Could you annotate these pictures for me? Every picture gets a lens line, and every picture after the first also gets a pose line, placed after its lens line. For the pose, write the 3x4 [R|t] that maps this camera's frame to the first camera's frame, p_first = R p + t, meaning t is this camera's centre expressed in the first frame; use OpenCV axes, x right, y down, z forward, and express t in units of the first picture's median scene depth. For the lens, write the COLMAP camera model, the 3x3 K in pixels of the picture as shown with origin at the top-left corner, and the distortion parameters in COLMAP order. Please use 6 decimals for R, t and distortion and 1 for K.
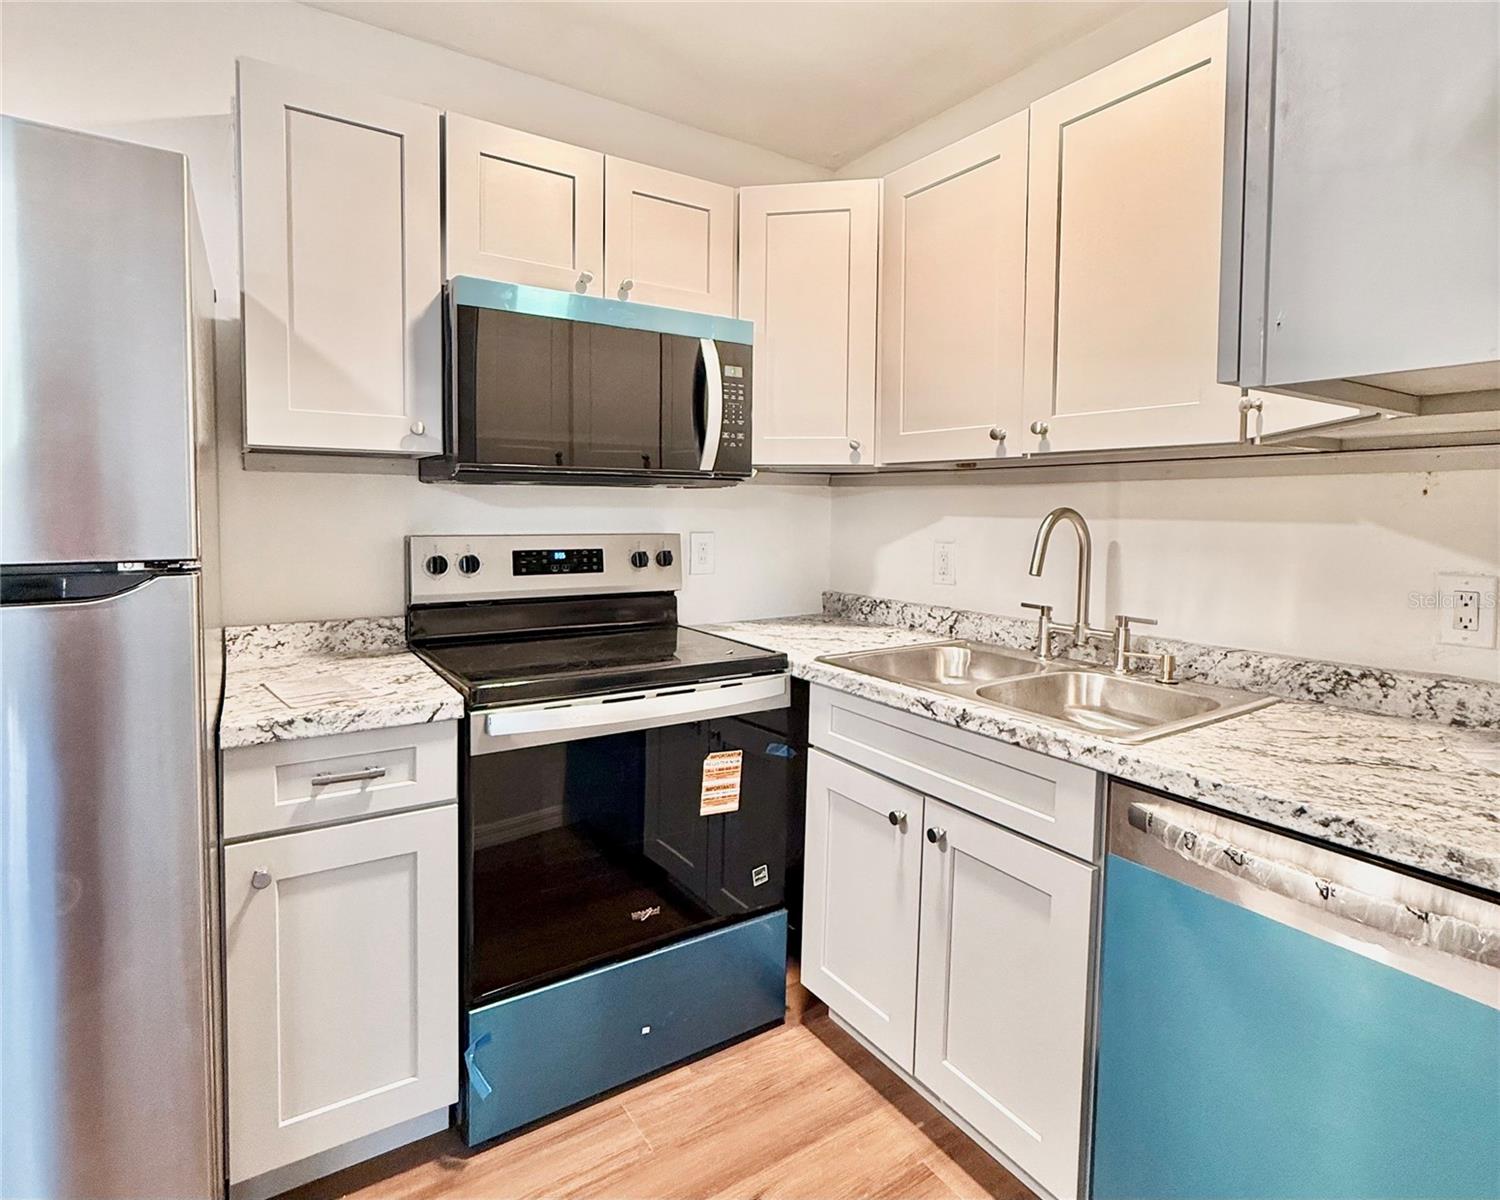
lens RADIAL K [[796.8, 0, 750.2], [0, 796.8, 540.4], [0, 0, 1]] dist [0.000808, -0.000237]
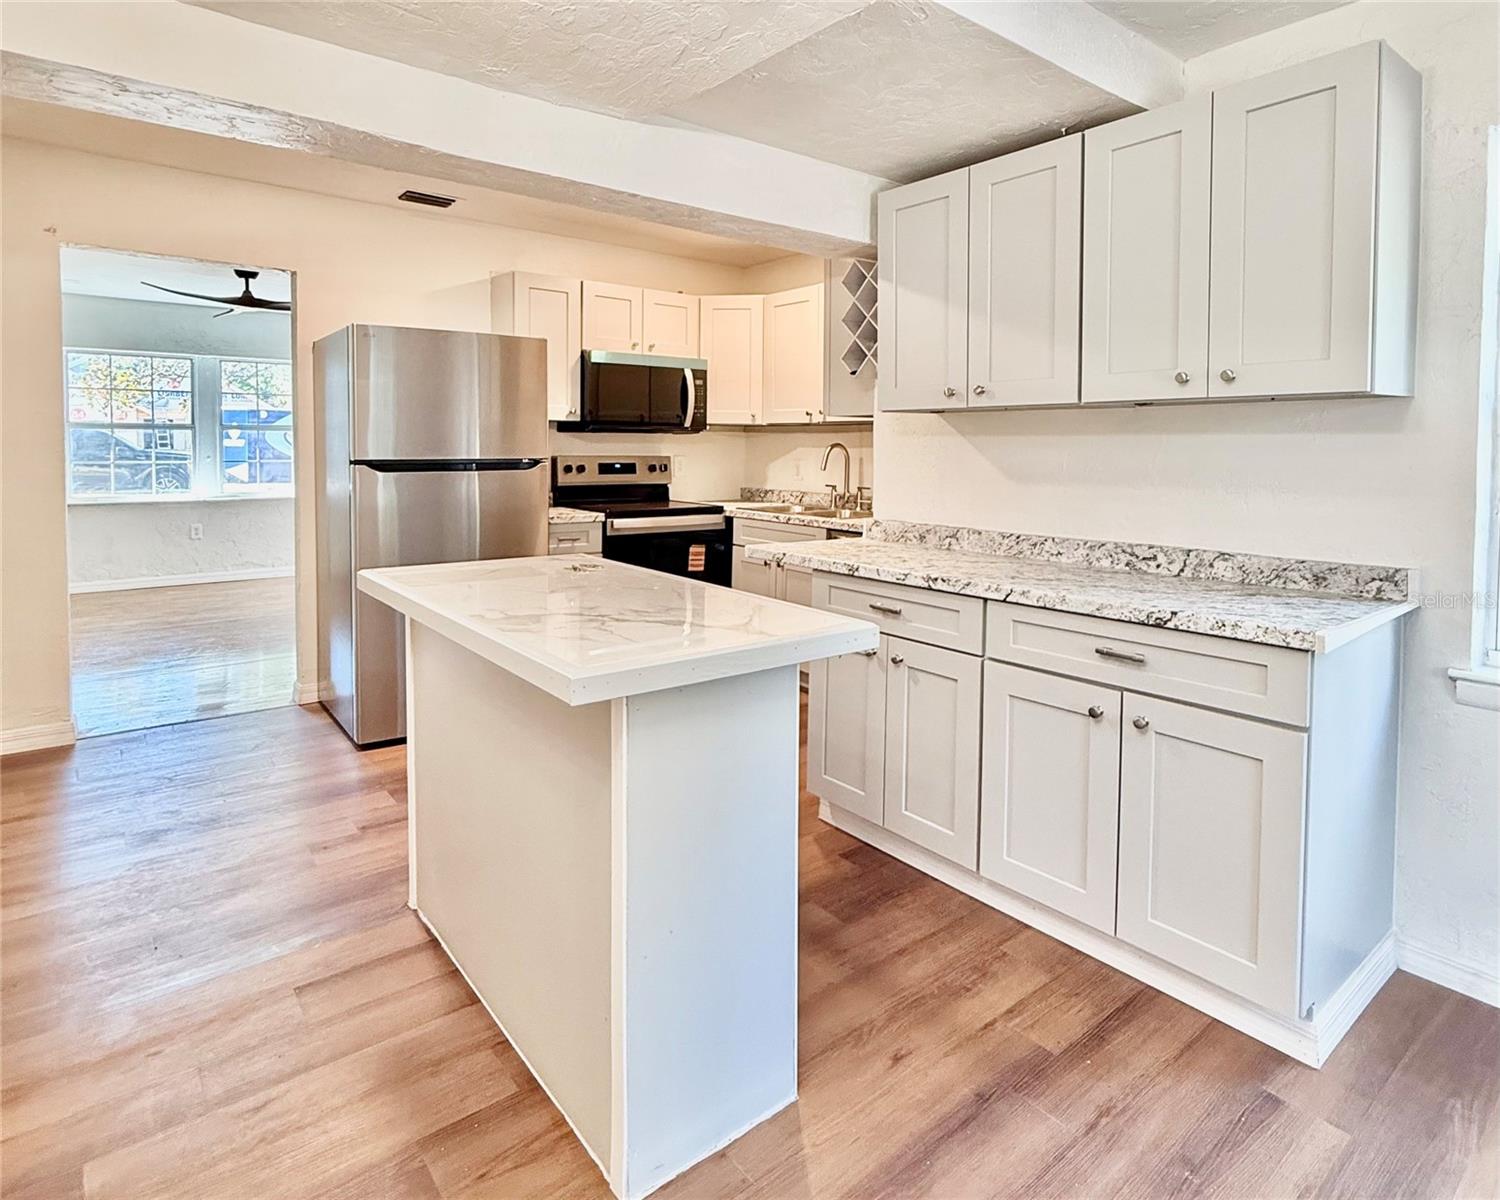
lens RADIAL K [[854.4, 0, 752.9], [0, 854.4, 469.0], [0, 0, 1]] dist [0.000721, 0.000614]
pose [[0.995697, -0.003816, 0.092585, -0.105289], [0.004942, 0.999917, -0.011937, 0.068100], [-0.092532, 0.012343, 0.995633, -1.574602]]
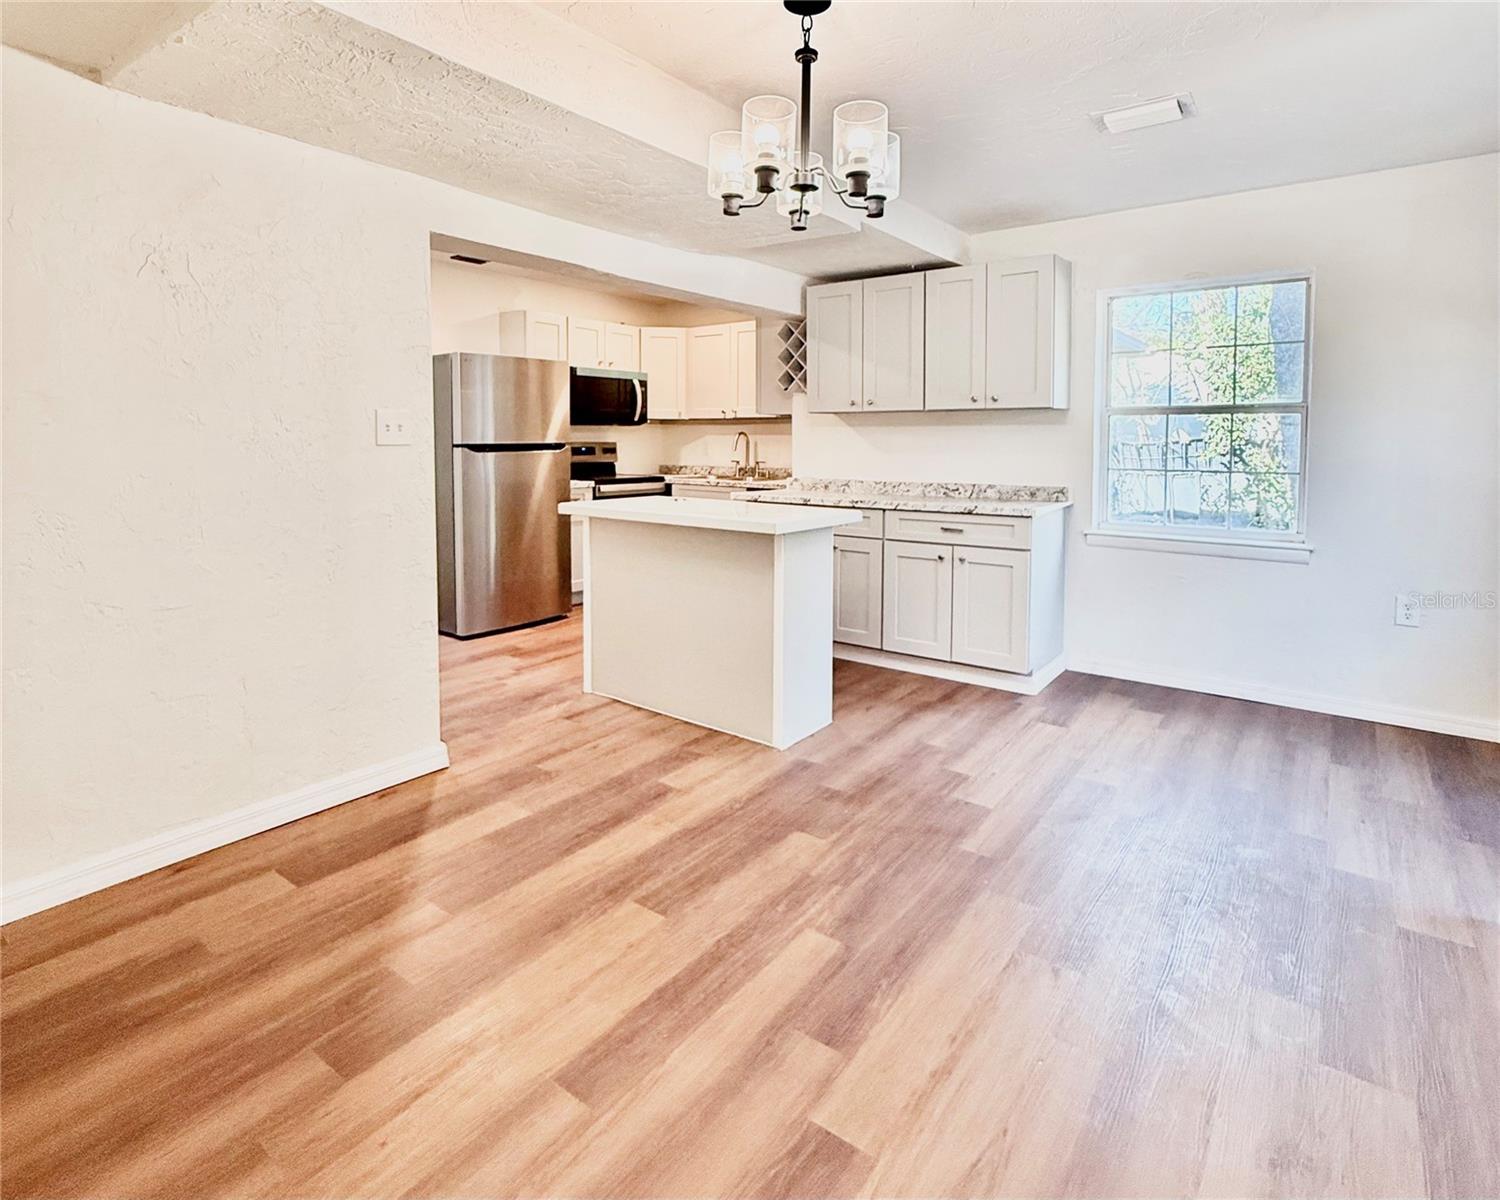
lens RADIAL K [[804.7, 0, 754.4], [0, 804.7, 465.2], [0, 0, 1]] dist [-0.003543, -0.001729]
pose [[0.938644, -0.020008, 0.344306, -0.800145], [0.021029, 0.999779, 0.000768, 0.106950], [-0.344245, 0.006519, 0.938857, -2.410682]]
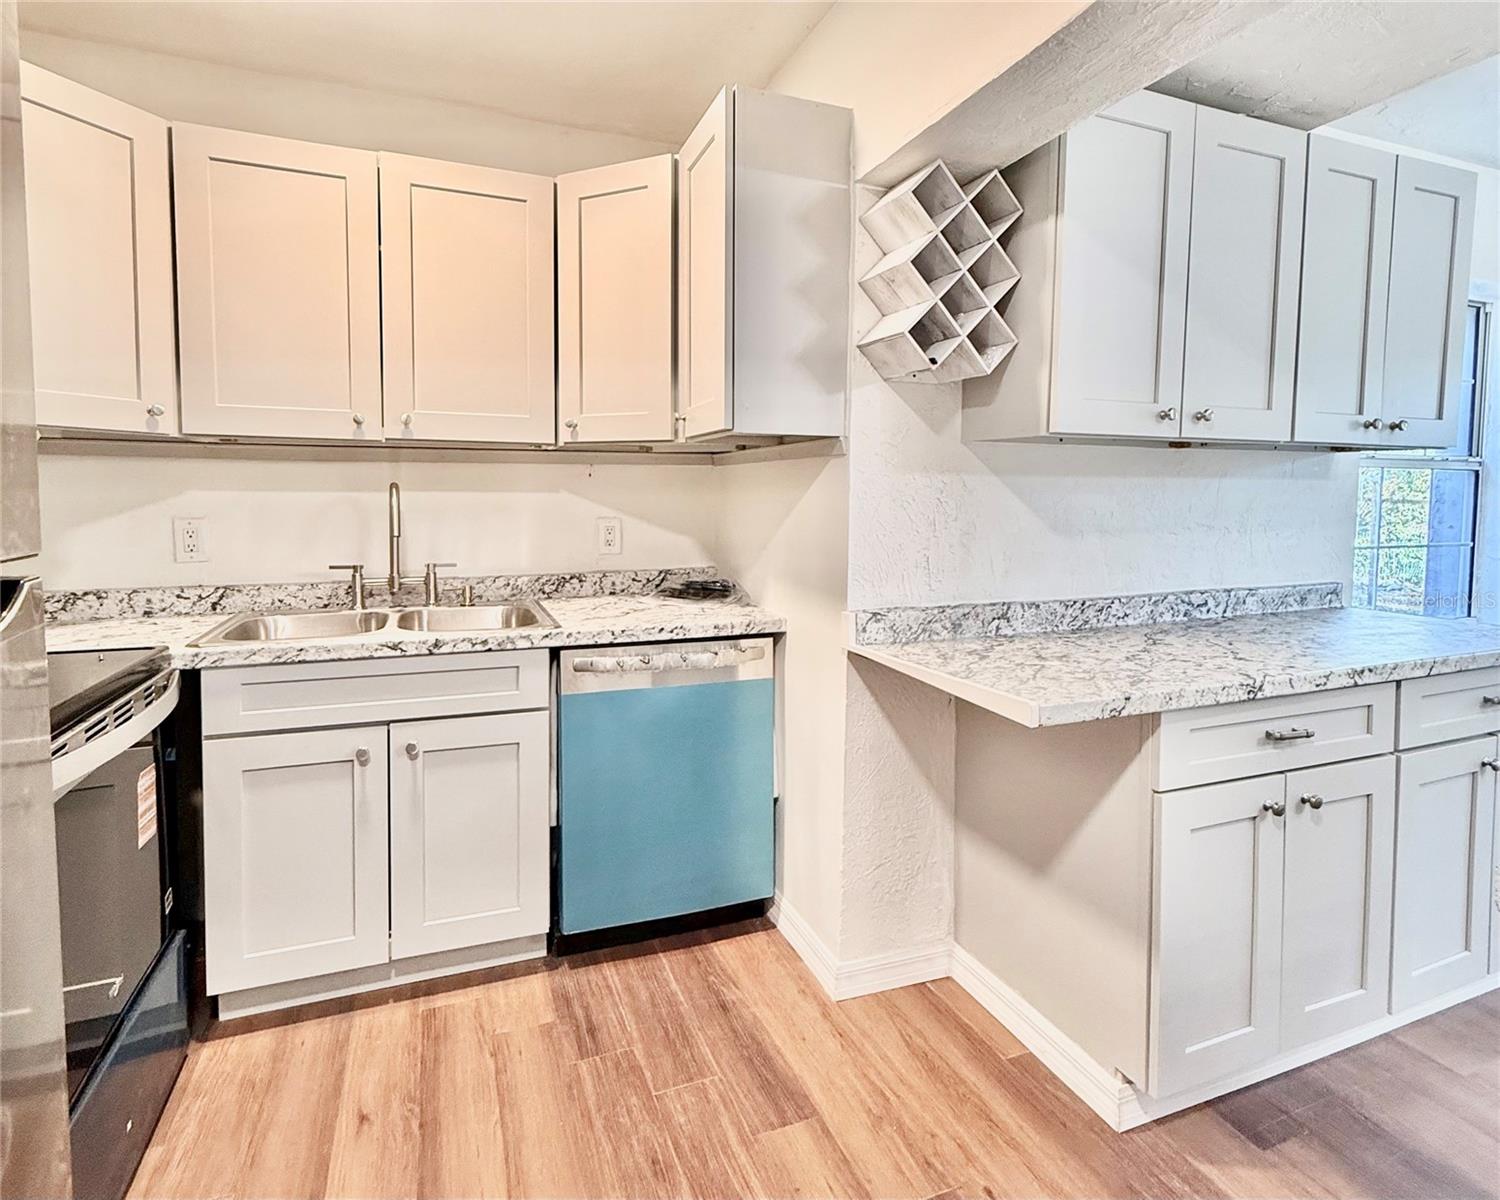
lens RADIAL K [[796.8, 0, 750.2], [0, 796.8, 540.4], [0, 0, 1]] dist [0.000808, -0.000237]
pose [[0.206067, -0.064535, 0.976408, -0.714088], [0.037198, 0.997618, 0.058086, -0.002024], [-0.977831, 0.024350, 0.207976, 0.189953]]
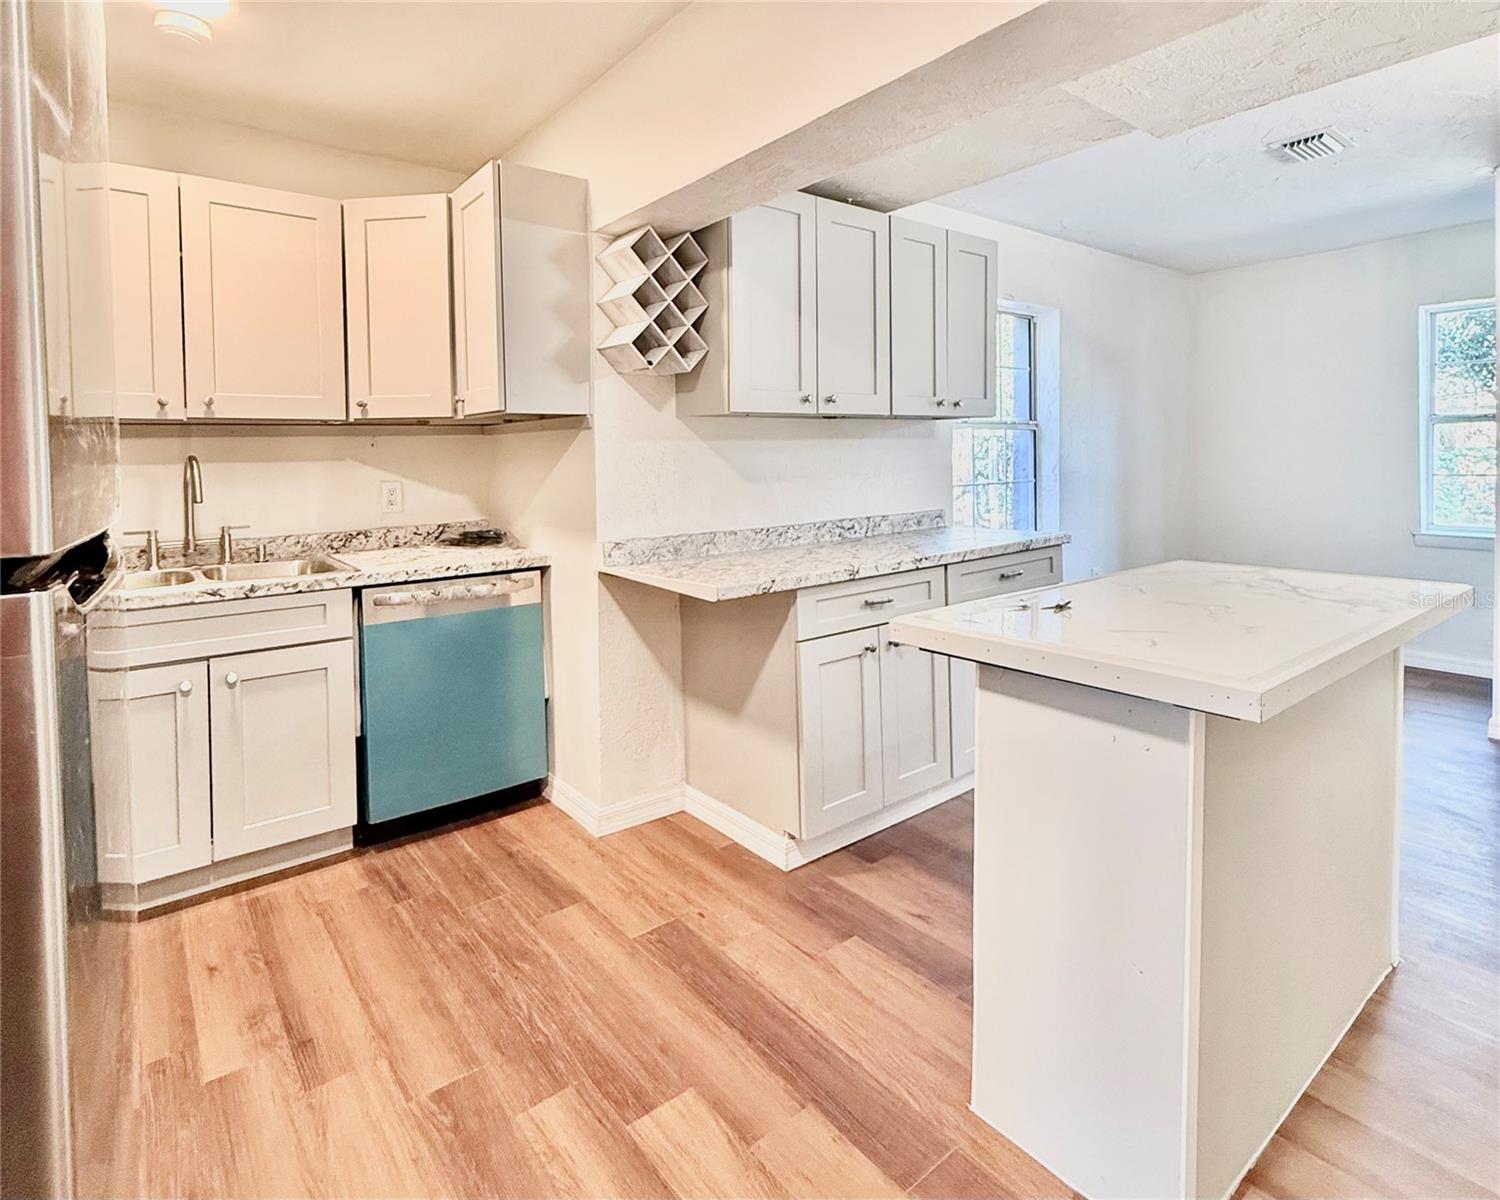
lens RADIAL K [[795.4, 0, 750.7], [0, 795.4, 474.3], [0, 0, 1]] dist [-0.000151, 0.000027]
pose [[-0.090530, -0.033569, 0.995328, -1.103857], [0.058134, 0.997549, 0.038931, -0.004801], [-0.994196, 0.061387, -0.088357, 0.130352]]
